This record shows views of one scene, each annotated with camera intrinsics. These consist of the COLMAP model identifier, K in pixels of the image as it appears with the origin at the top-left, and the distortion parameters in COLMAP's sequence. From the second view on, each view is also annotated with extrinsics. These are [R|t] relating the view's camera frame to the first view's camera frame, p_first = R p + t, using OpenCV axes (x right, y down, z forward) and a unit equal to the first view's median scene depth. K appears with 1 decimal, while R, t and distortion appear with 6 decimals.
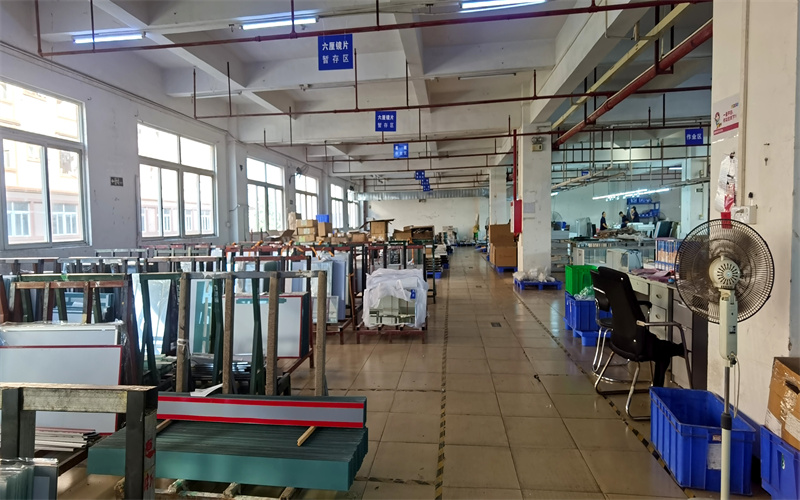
lens RADIAL K [[424.5, 0, 400.0], [0, 424.5, 250.0], [0, 0, 1]] dist [0.000194, -0.000202]
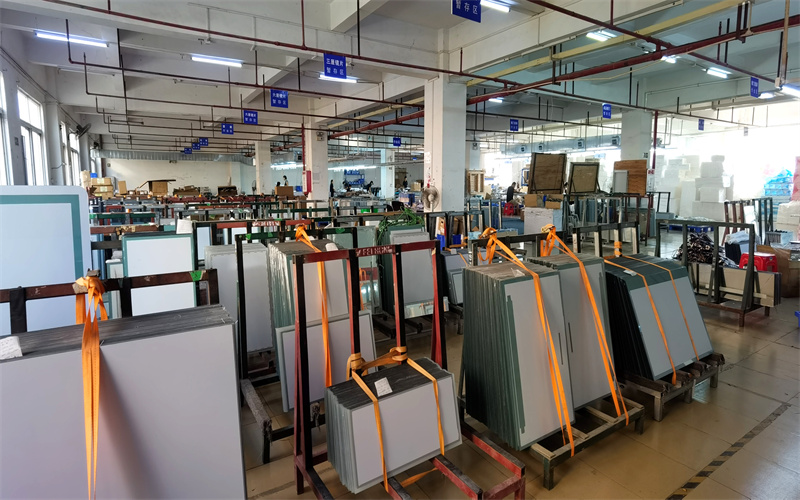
lens RADIAL K [[424.5, 0, 400.0], [0, 424.5, 250.0], [0, 0, 1]] dist [0.000194, -0.000202]
pose [[0.776600, -0.069394, 0.626161, -0.262806], [0.018322, 0.995982, 0.087655, 0.024532], [-0.629728, -0.056600, 0.774751, -0.256084]]
